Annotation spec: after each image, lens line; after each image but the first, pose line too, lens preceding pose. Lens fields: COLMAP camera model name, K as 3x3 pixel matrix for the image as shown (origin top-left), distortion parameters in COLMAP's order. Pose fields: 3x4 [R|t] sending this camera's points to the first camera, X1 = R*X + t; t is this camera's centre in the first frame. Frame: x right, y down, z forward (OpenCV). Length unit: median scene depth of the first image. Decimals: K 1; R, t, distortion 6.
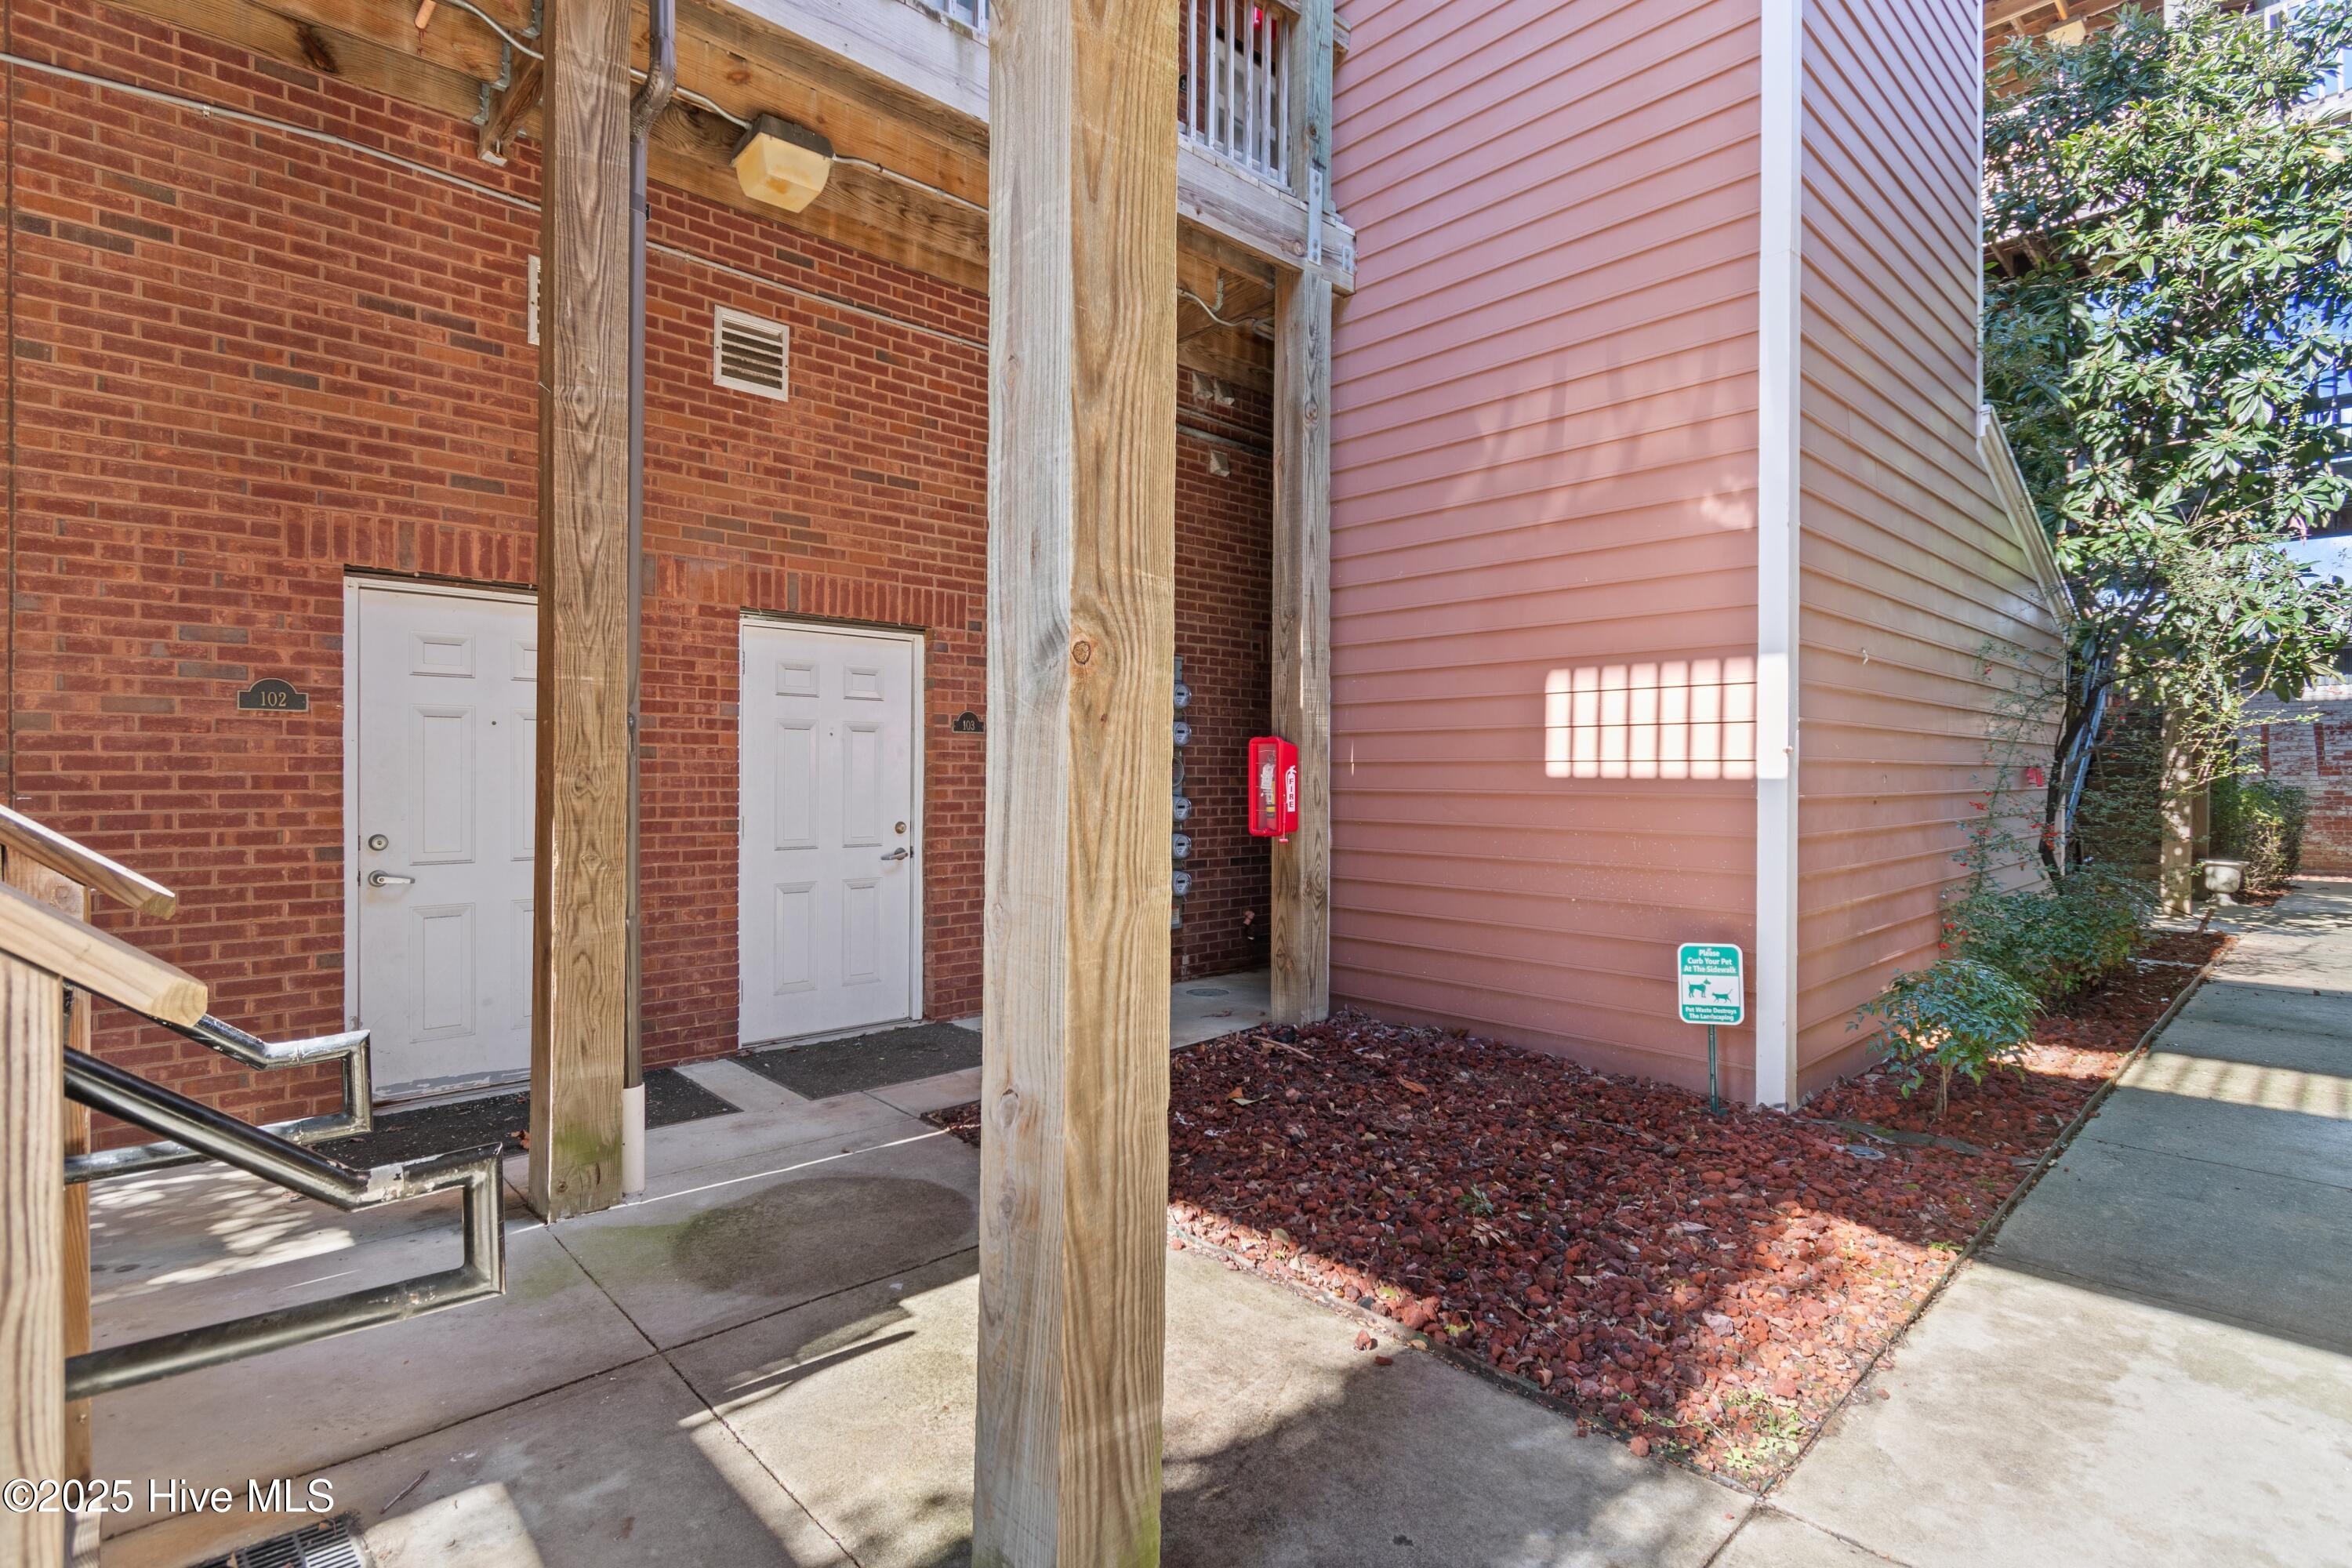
lens RADIAL K [[1130.6, 0, 1173.5], [0, 1130.6, 779.4], [0, 0, 1]] dist [-0.005126, -0.000624]
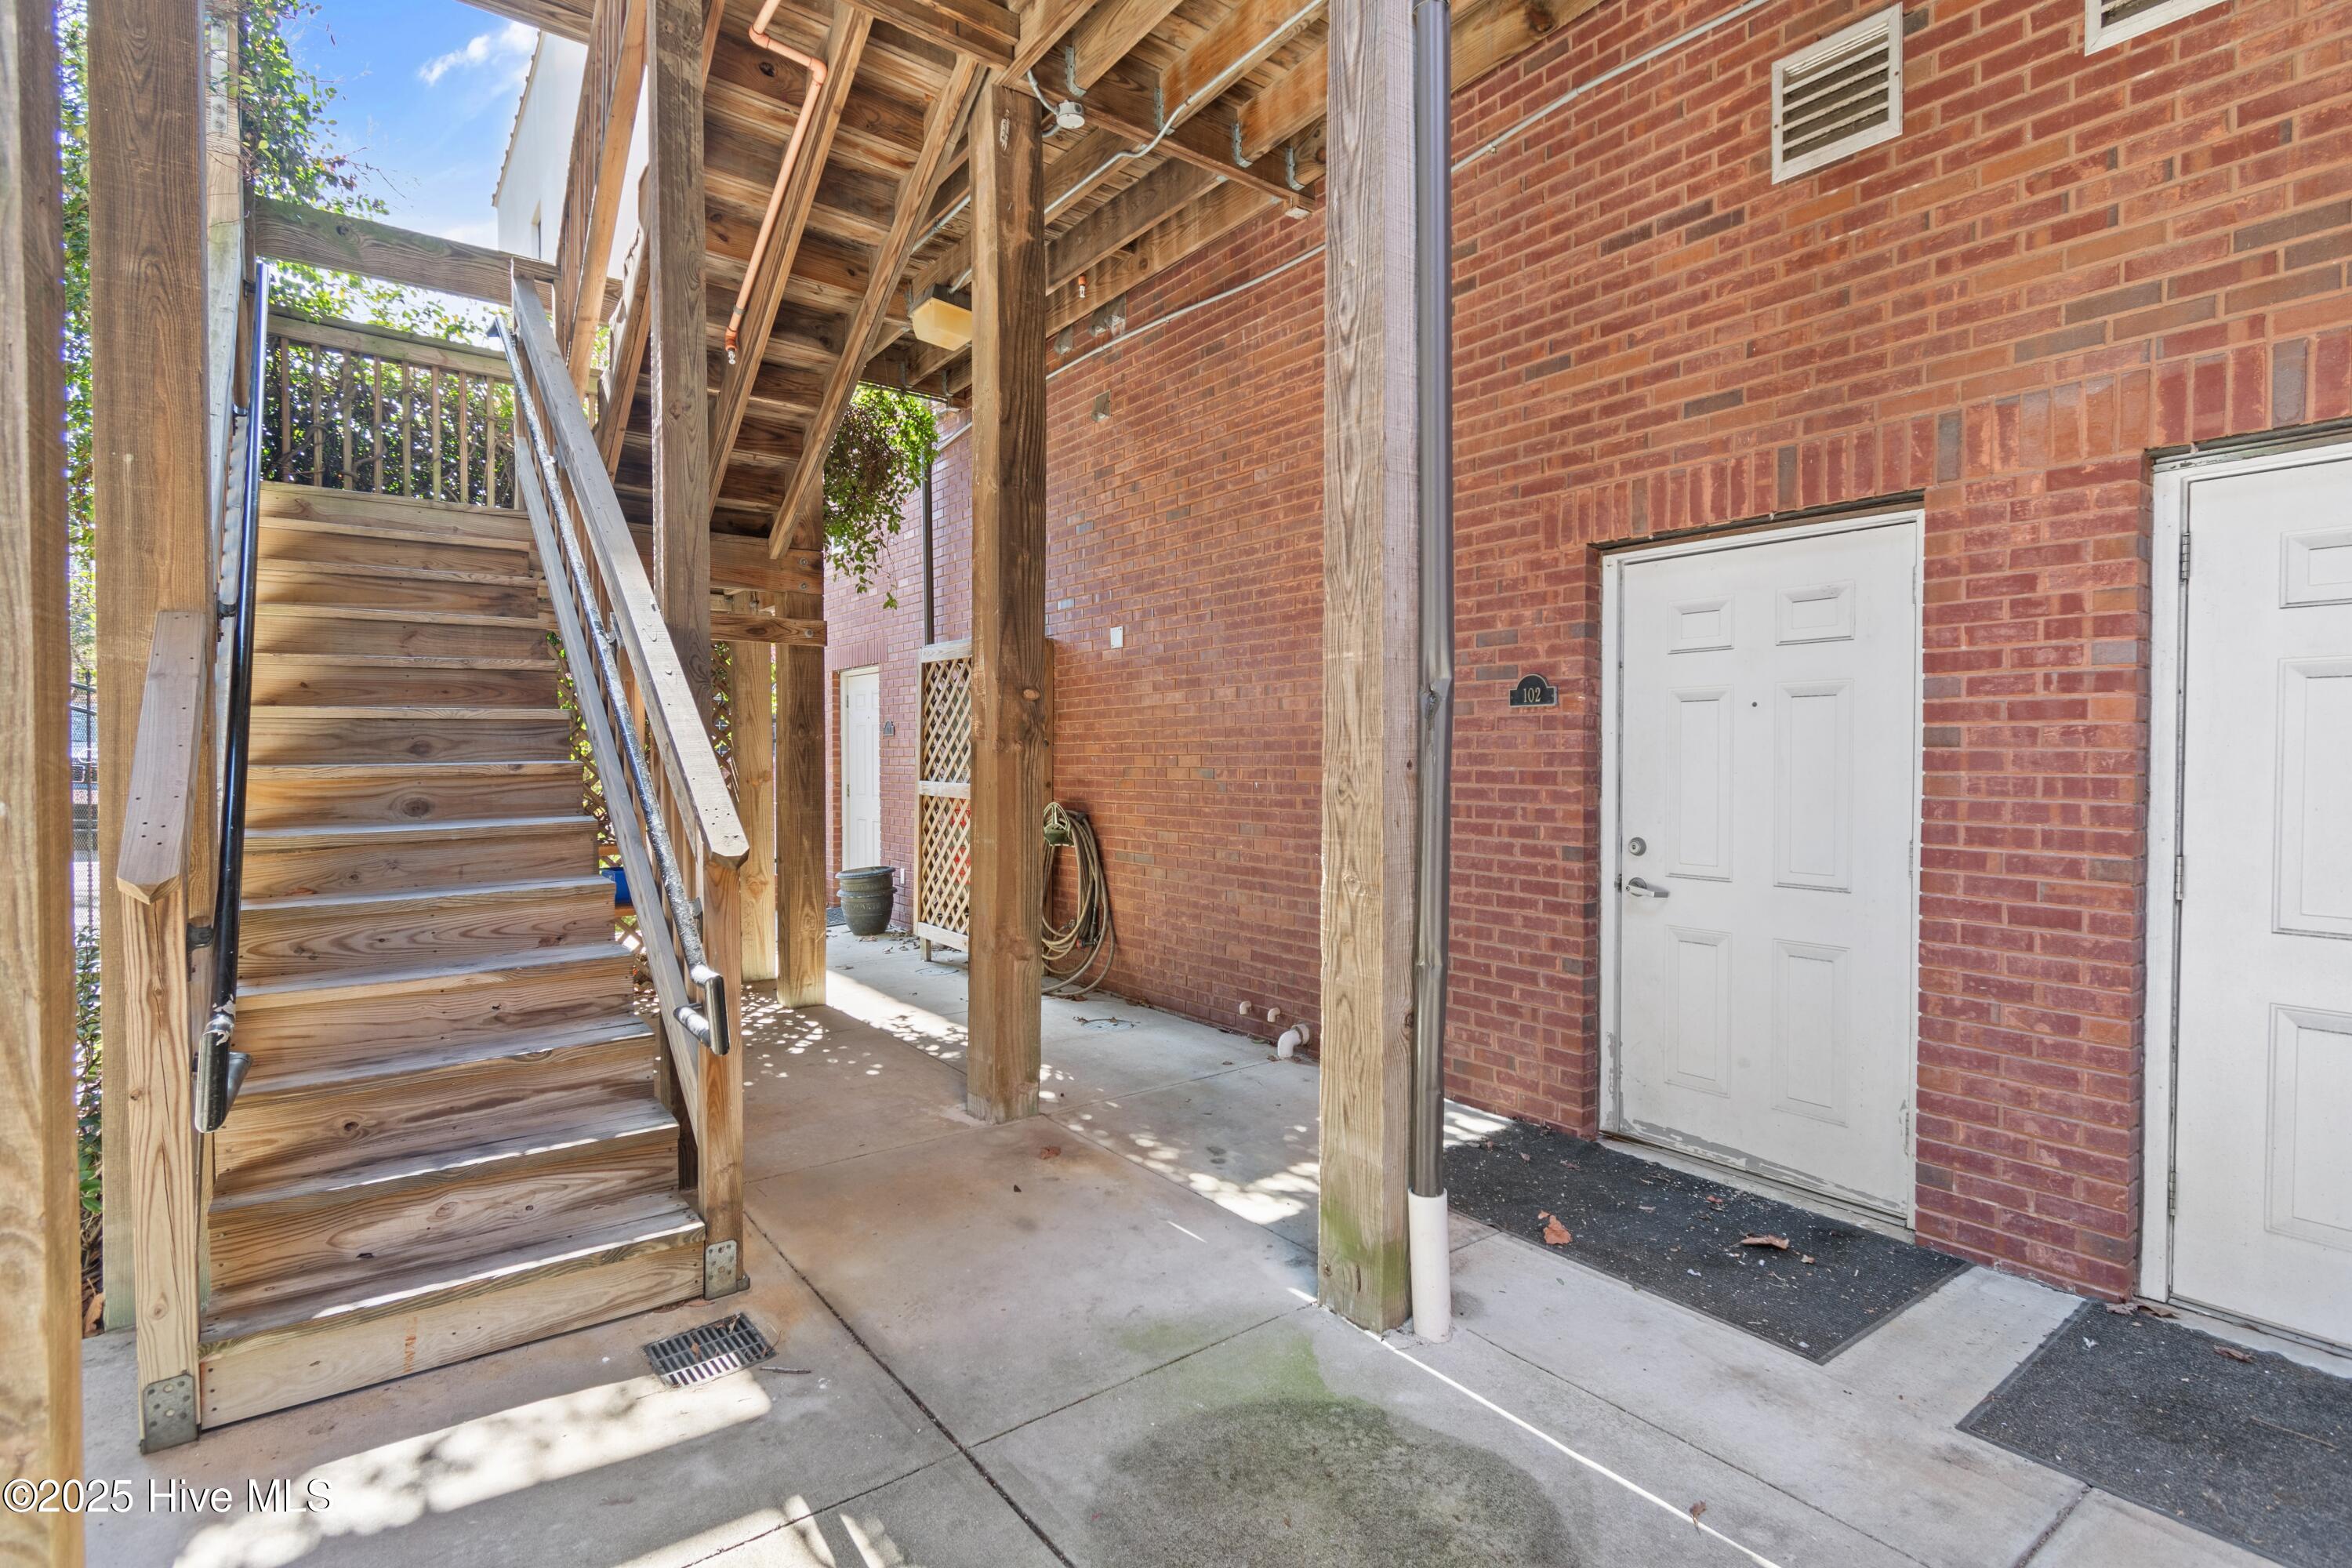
lens RADIAL K [[1114.4, 0, 1172.2], [0, 1114.4, 780.1], [0, 0, 1]] dist [0.001525, -0.002537]
pose [[-0.115389, 0.017582, -0.993165, 0.225477], [-0.004364, 0.999825, 0.018206, -0.011730], [0.993311, 0.006435, -0.115292, 0.781220]]
